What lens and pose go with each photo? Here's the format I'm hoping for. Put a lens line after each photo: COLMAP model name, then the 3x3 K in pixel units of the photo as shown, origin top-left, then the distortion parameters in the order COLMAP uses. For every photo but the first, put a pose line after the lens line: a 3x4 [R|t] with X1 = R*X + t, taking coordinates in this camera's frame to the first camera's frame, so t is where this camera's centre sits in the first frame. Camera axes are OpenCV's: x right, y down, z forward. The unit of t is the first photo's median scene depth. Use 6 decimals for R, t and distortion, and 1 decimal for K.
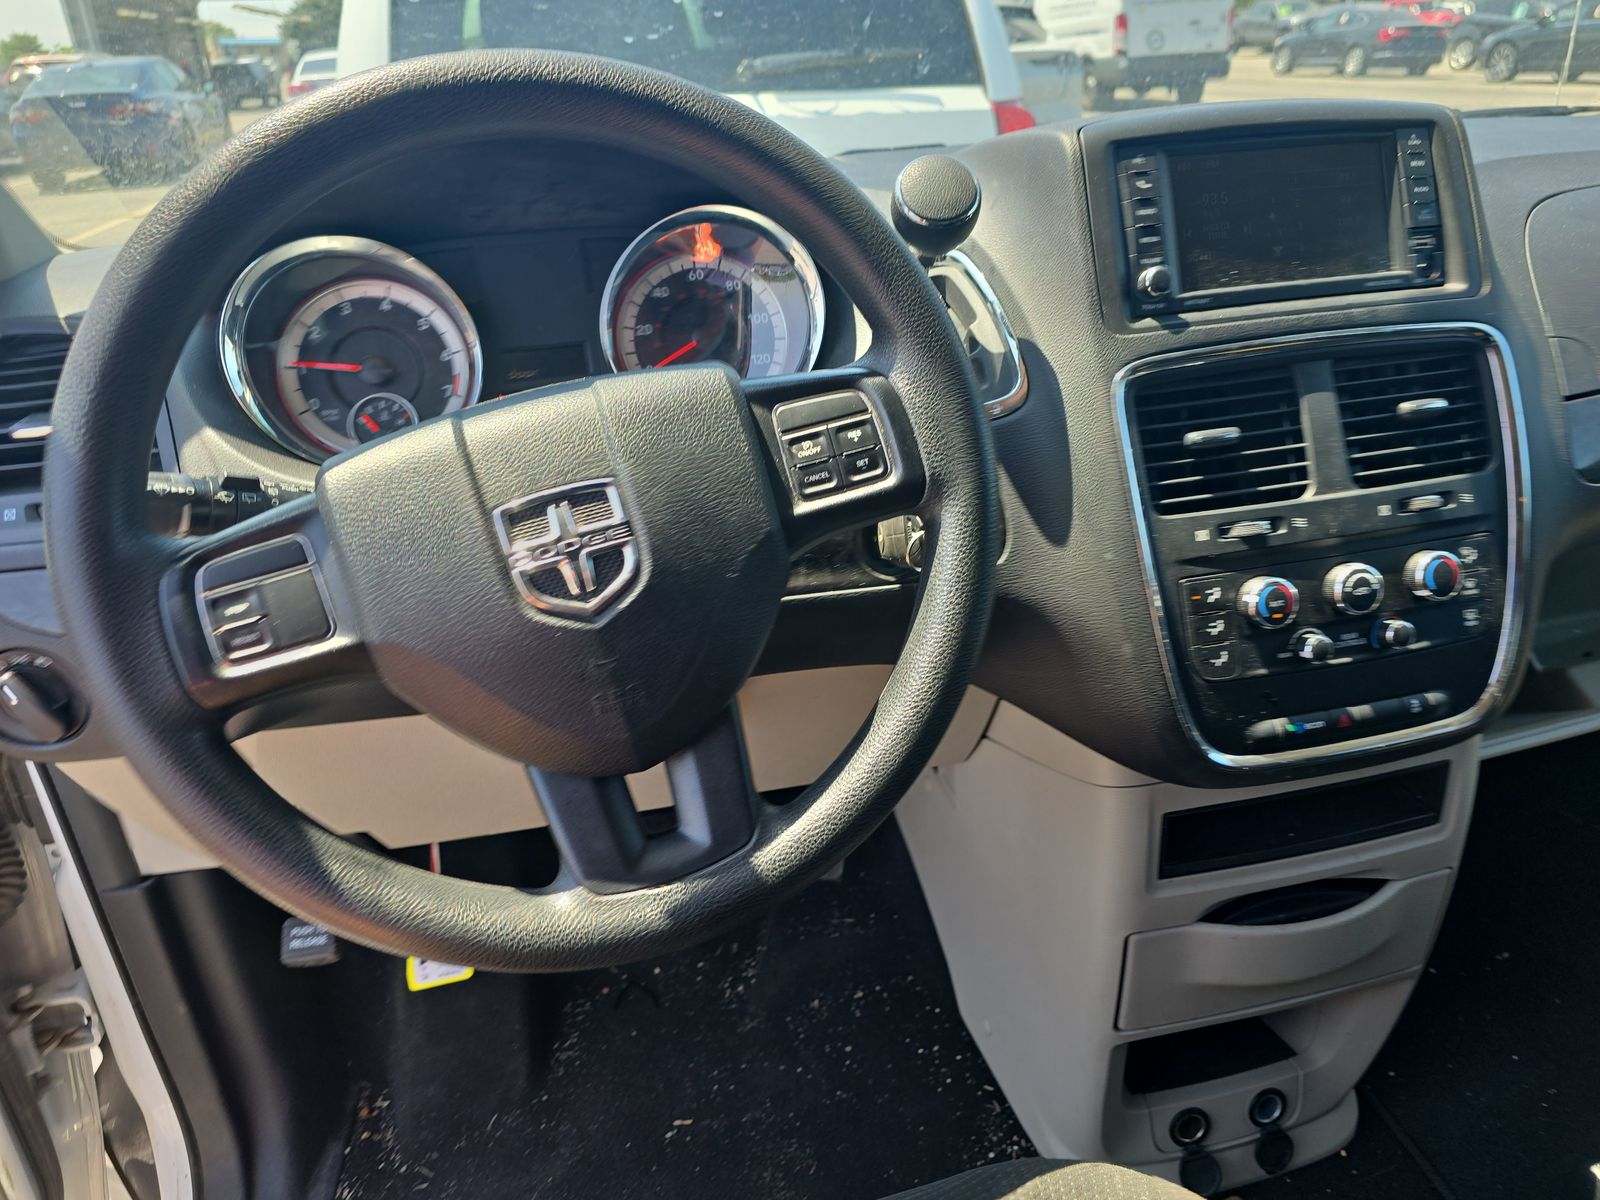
lens RADIAL K [[1095.8, 0, 800.0], [0, 1095.8, 601.3], [0, 0, 1]] dist [0.057459, -0.056585]
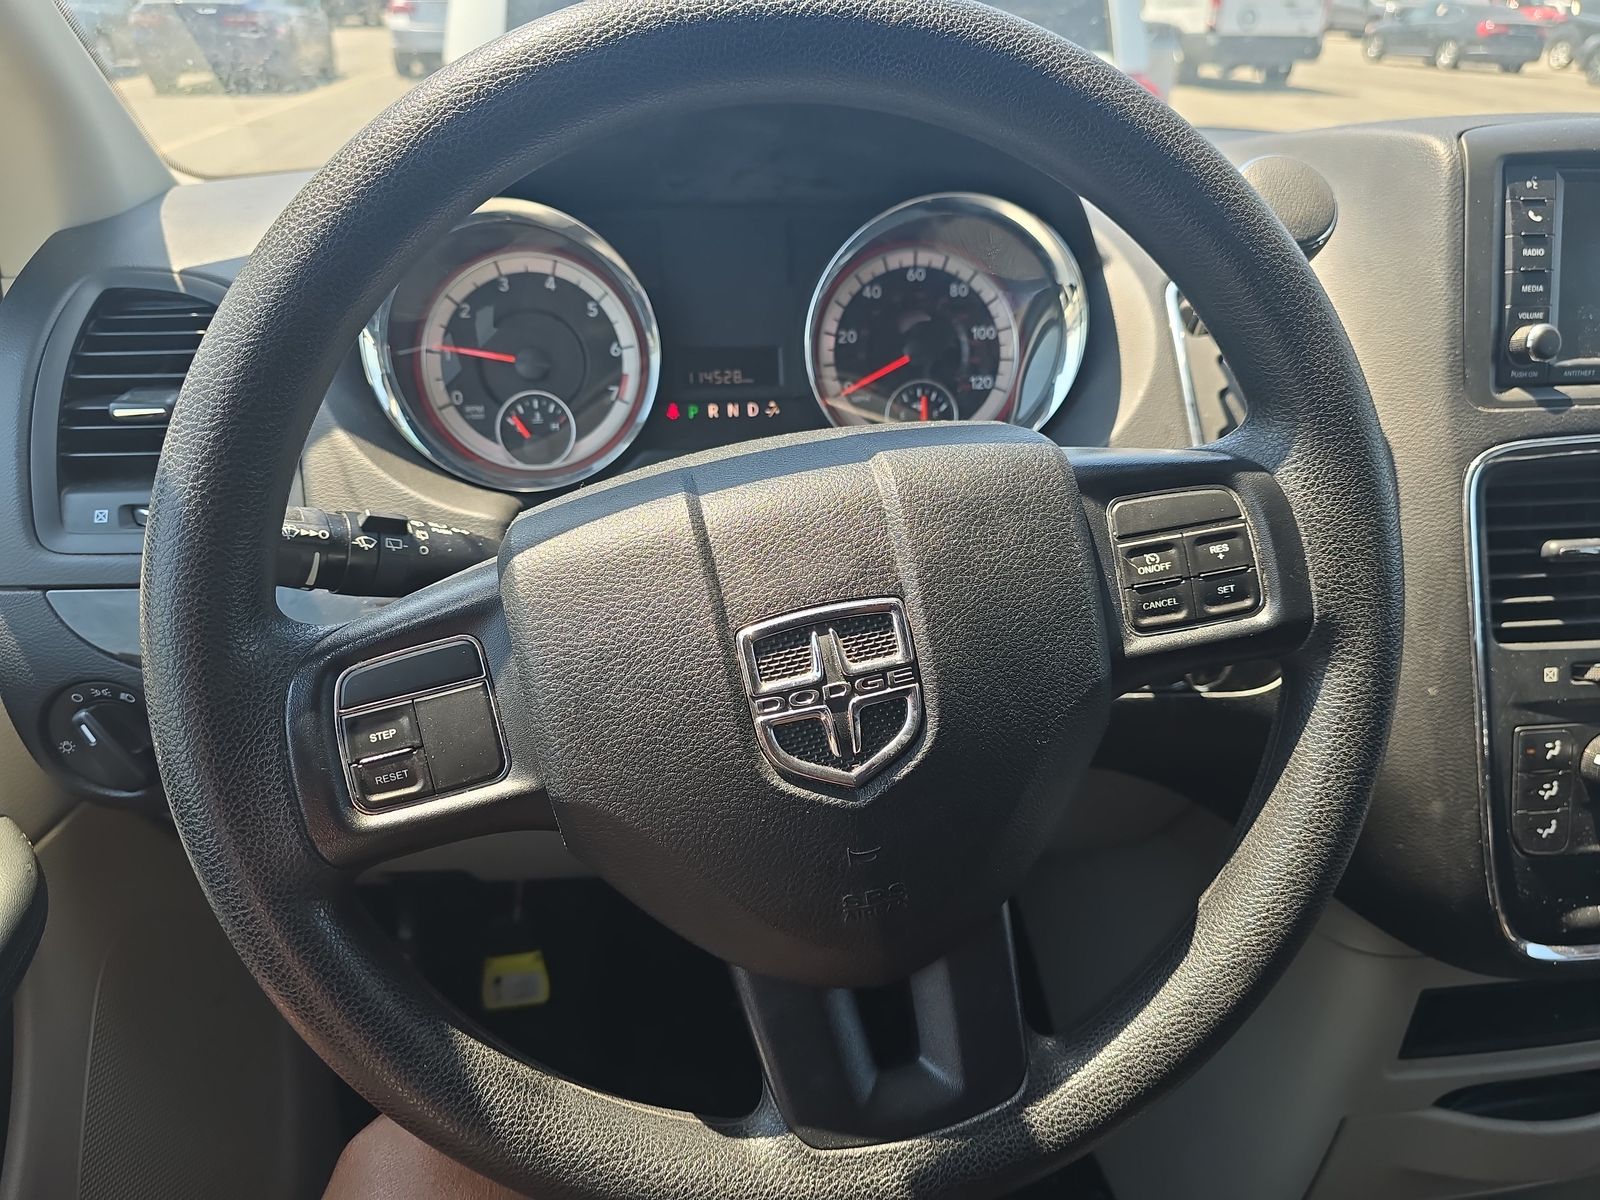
lens RADIAL K [[1066.1, 0, 775.5], [0, 1066.1, 618.2], [0, 0, 1]] dist [0.005844, -0.004941]
pose [[0.993270, 0.103305, -0.052368, -0.163423], [-0.100037, 0.993075, 0.061606, -0.100388], [0.058370, -0.055952, 0.996726, 0.234217]]
